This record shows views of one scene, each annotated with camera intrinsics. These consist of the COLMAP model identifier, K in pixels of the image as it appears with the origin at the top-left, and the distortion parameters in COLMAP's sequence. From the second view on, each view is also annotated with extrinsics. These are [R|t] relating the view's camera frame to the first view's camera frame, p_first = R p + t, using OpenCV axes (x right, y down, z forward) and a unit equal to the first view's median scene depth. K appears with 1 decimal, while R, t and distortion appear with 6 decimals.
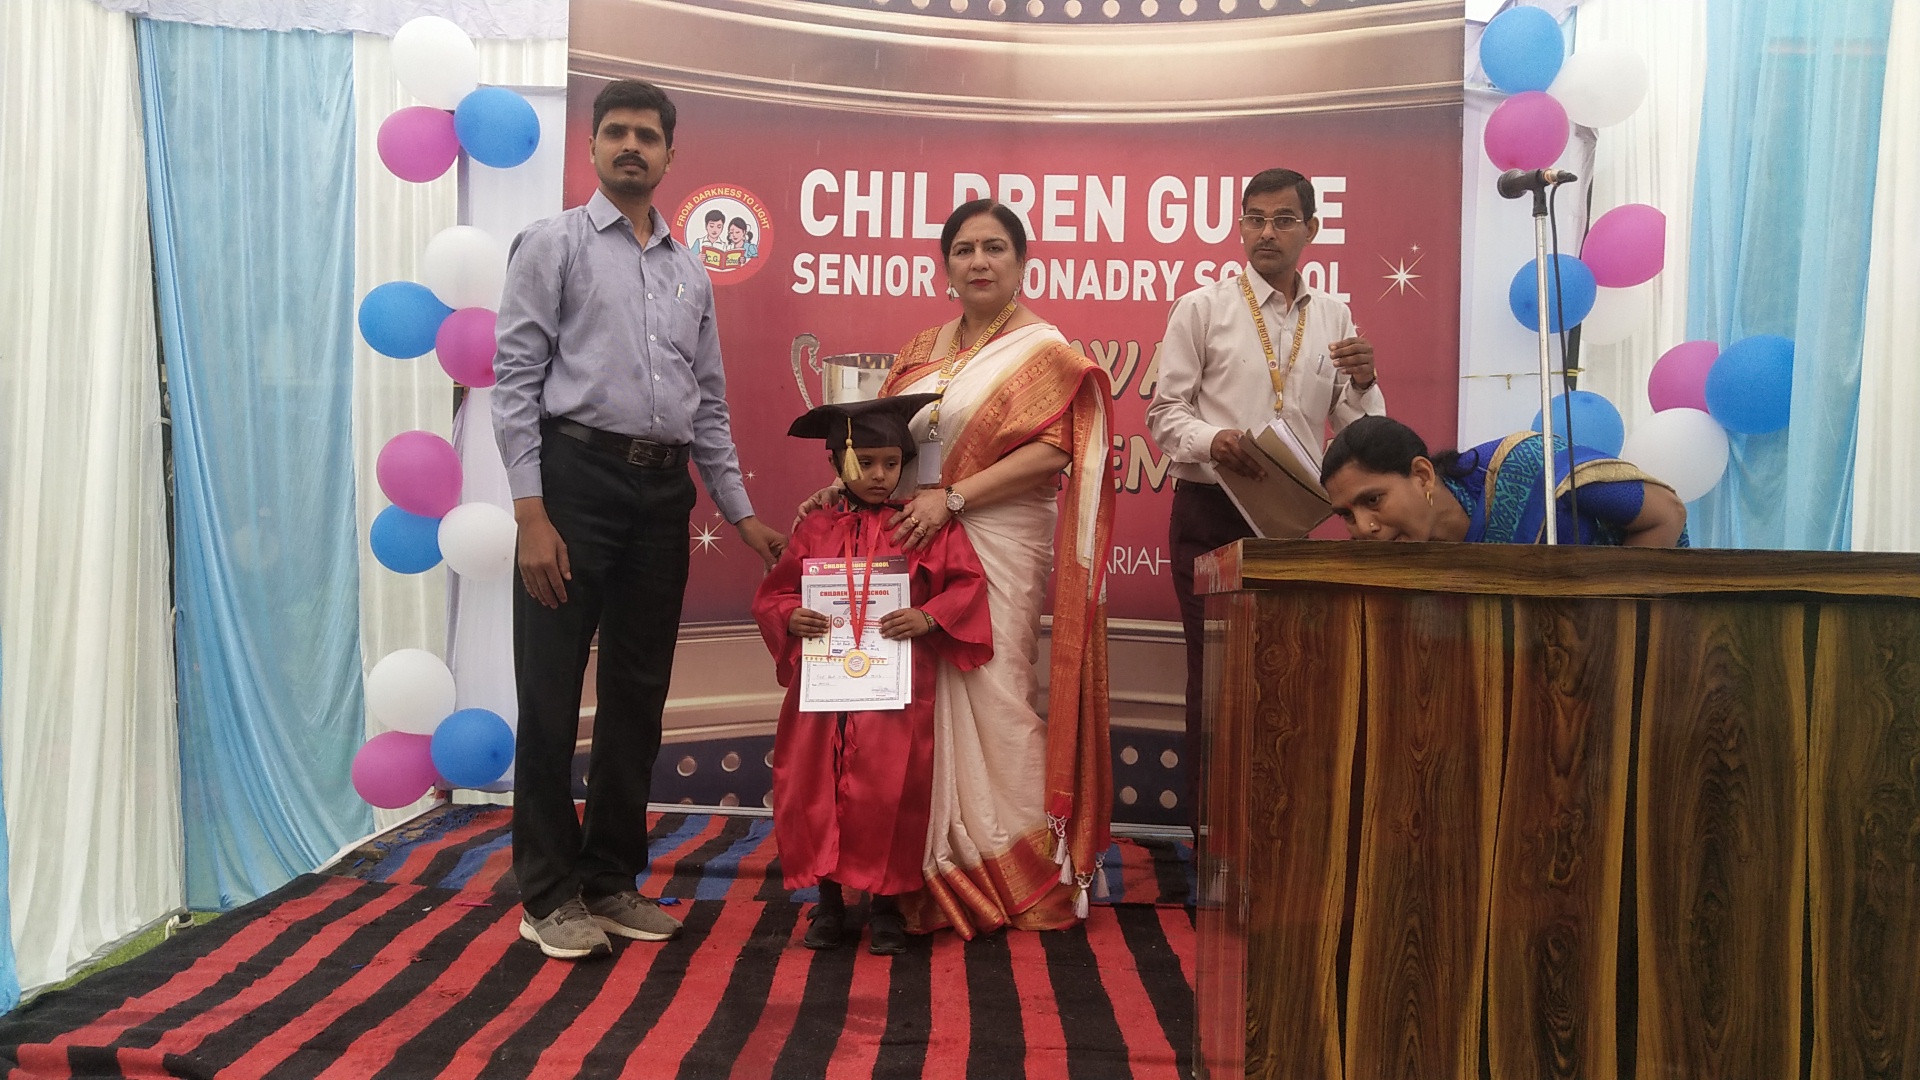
lens RADIAL K [[1587.6, 0, 956.4], [0, 1587.6, 539.2], [0, 0, 1]] dist [-0.001235, 0.033093]
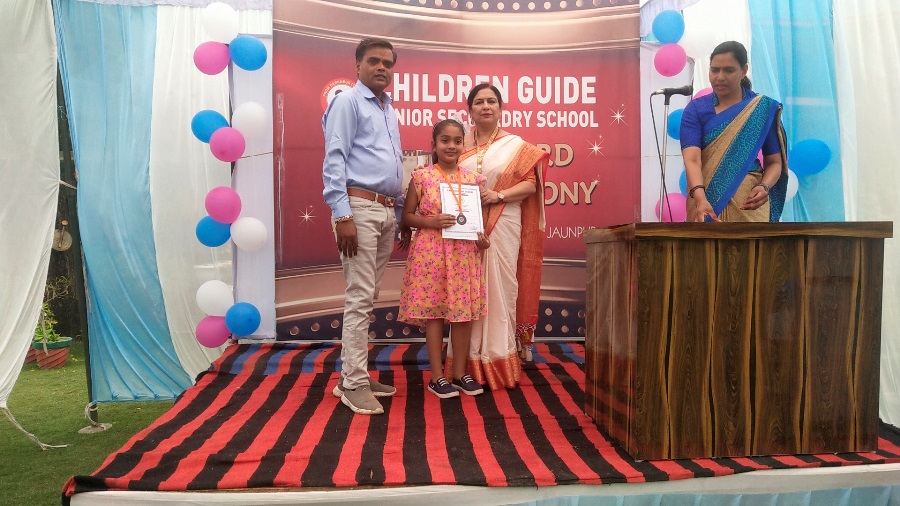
lens RADIAL K [[767.1, 0, 464.5], [0, 767.1, 256.8], [0, 0, 1]] dist [-0.002205, -0.008791]
pose [[0.985739, -0.034534, 0.164698, -0.168217], [0.027437, 0.998602, 0.045176, -0.004934], [-0.166028, -0.040013, 0.985309, -0.171338]]
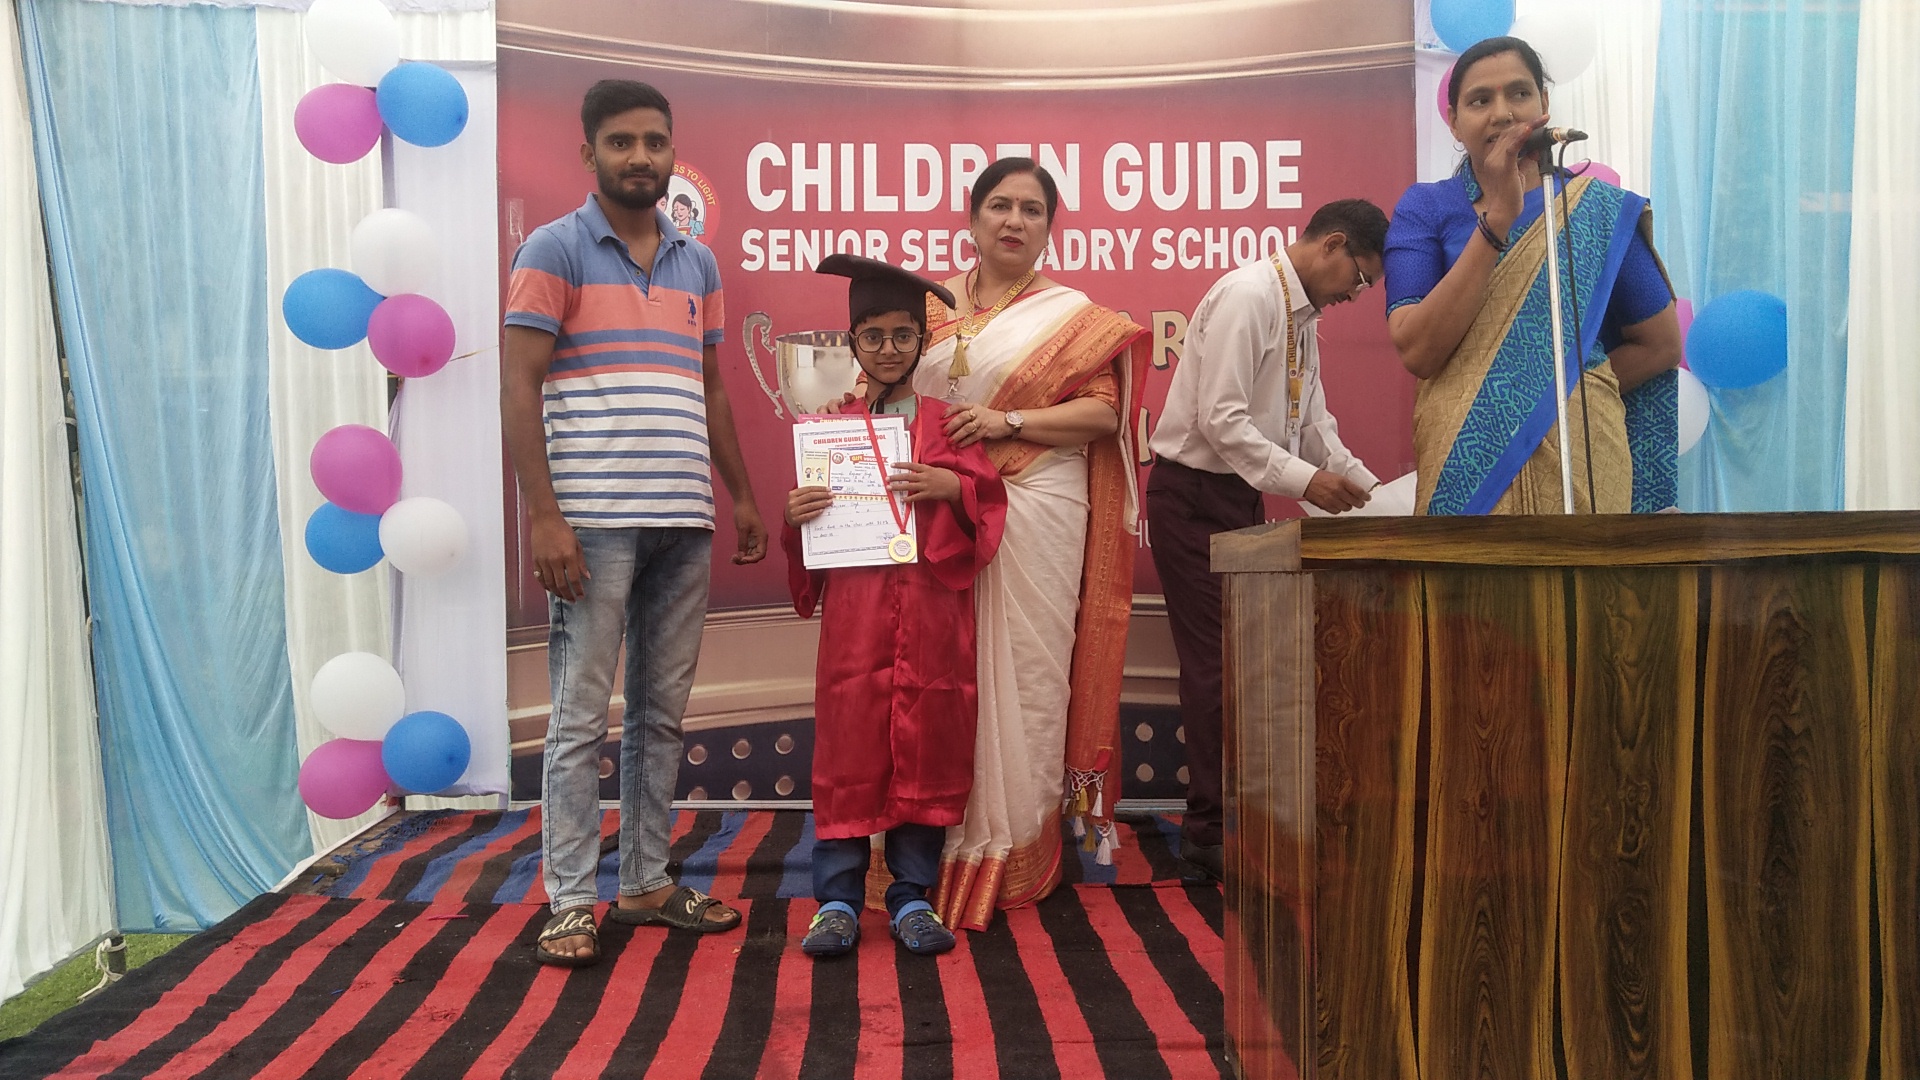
lens RADIAL K [[1591.2, 0, 959.5], [0, 1591.2, 536.4], [0, 0, 1]] dist [-0.007739, 0.046850]
pose [[0.997294, -0.034474, 0.064939, -0.040300], [0.033395, 0.999287, 0.017627, -0.005777], [-0.065501, -0.015410, 0.997734, 0.019886]]
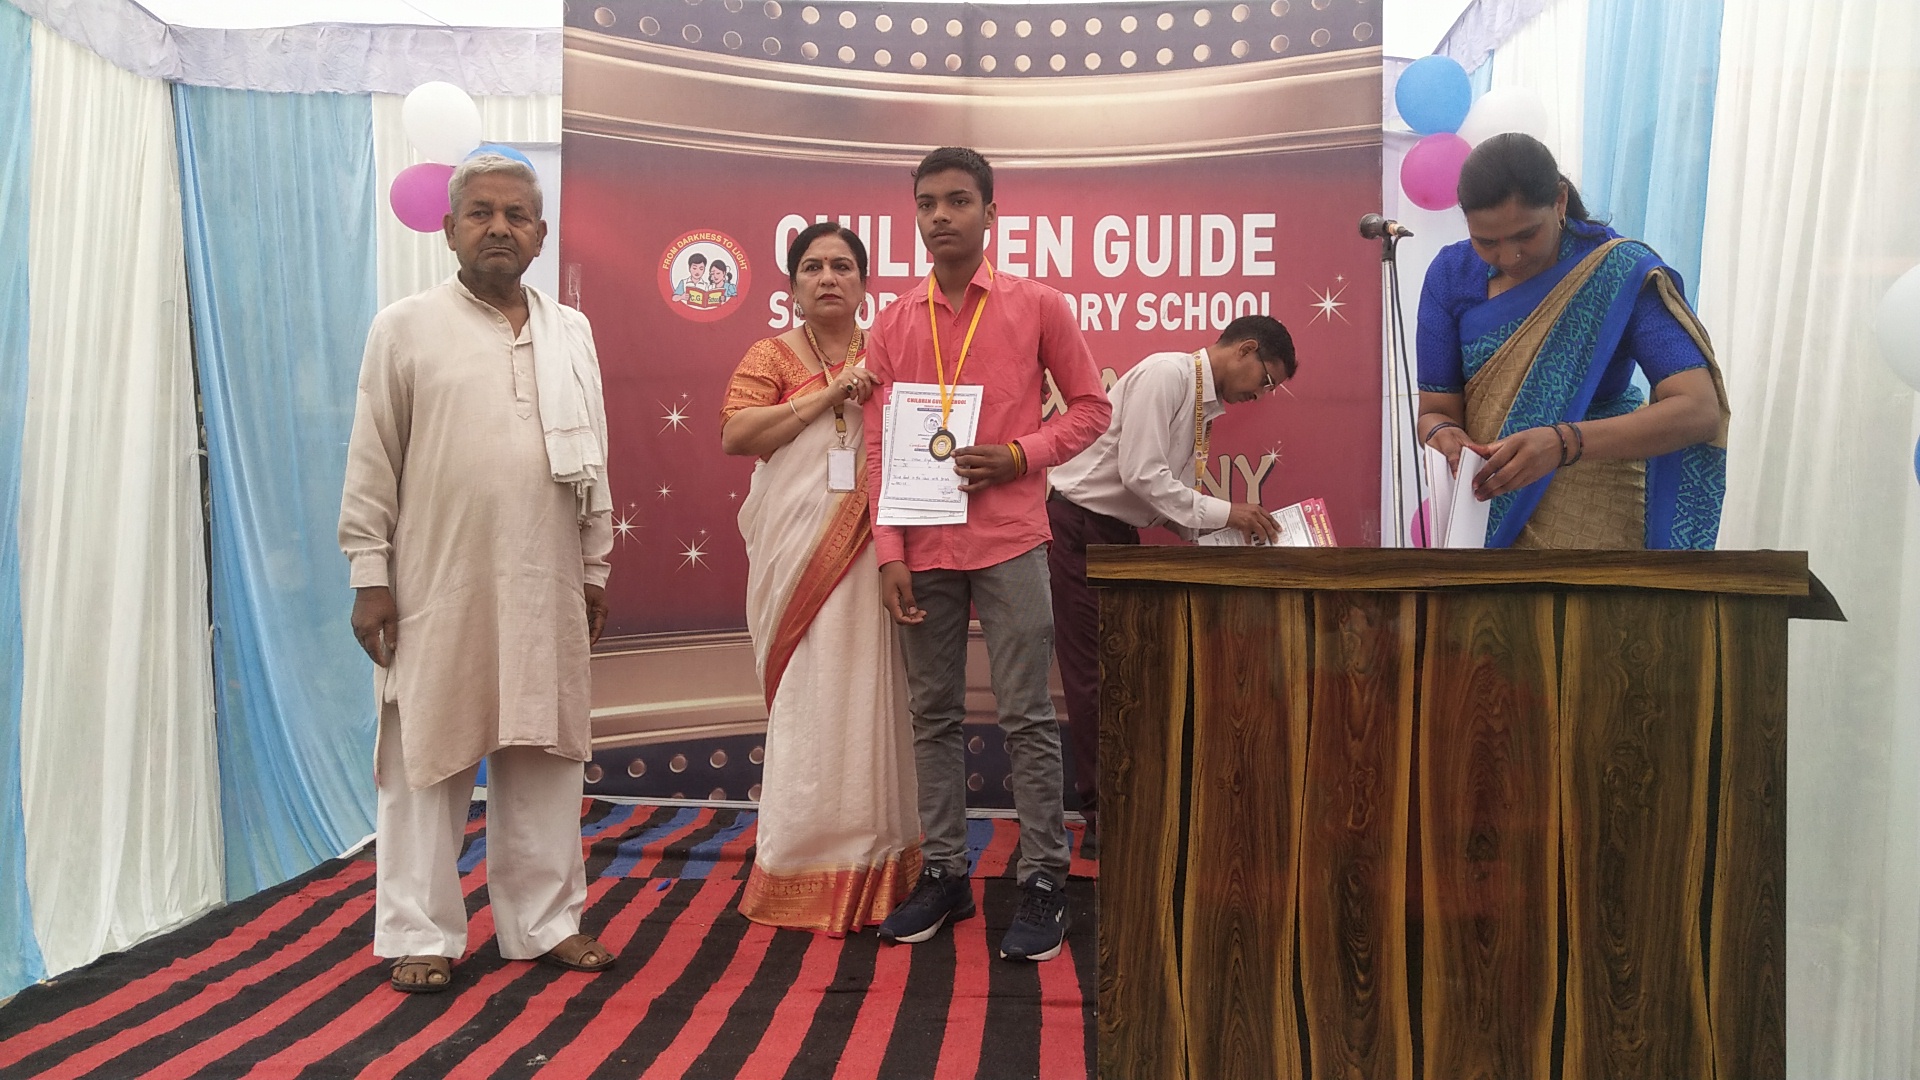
lens RADIAL K [[1591.4, 0, 952.0], [0, 1591.4, 539.3], [0, 0, 1]] dist [0.006065, 0.010474]
pose [[0.999664, -0.013458, -0.022150, 0.045749], [0.013242, 0.999864, -0.009840, 0.002528], [0.022279, 0.009543, 0.999706, -0.093048]]
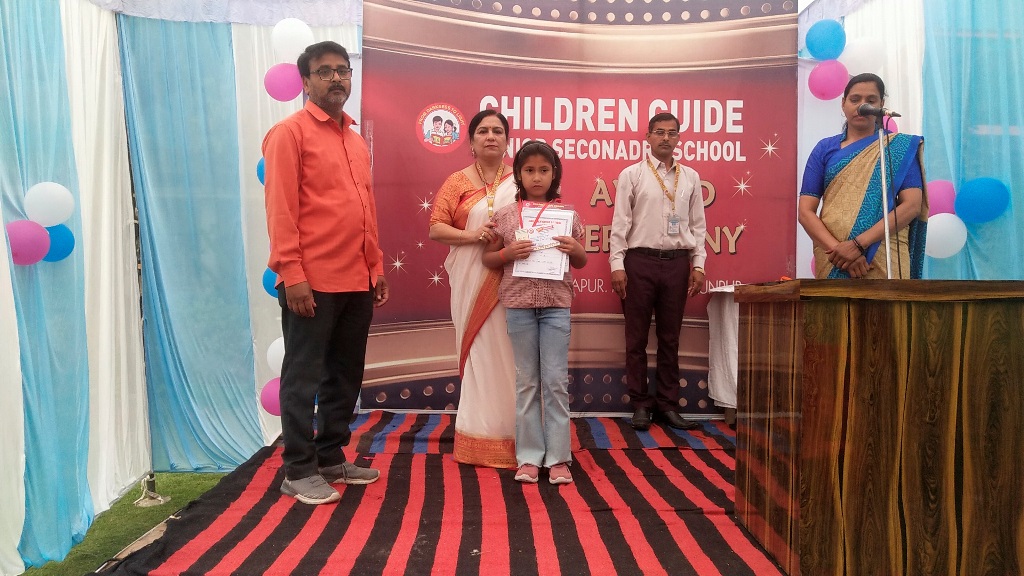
lens RADIAL K [[852.8, 0, 512.2], [0, 852.8, 289.5], [0, 0, 1]] dist [-0.012600, 0.055666]
pose [[0.996654, -0.016344, 0.080087, -0.151038], [0.014762, 0.999685, 0.020308, -0.007317], [-0.080393, -0.019058, 0.996581, -0.095010]]
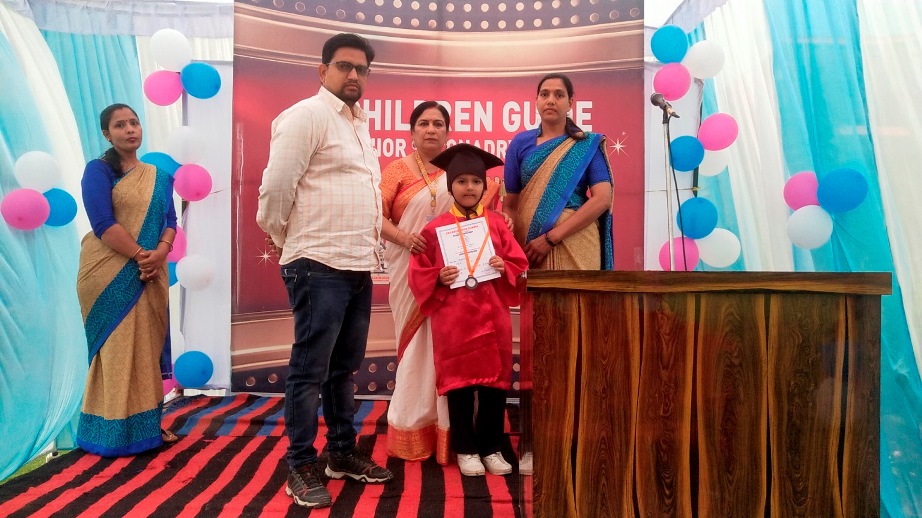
lens RADIAL K [[764.1, 0, 460.8], [0, 764.1, 257.3], [0, 0, 1]] dist [-0.007739, 0.046850]
pose [[0.999028, -0.014751, 0.041541, 0.016405], [0.015193, 0.999831, -0.010345, -0.003786], [-0.041382, 0.010966, 0.999083, -0.048400]]
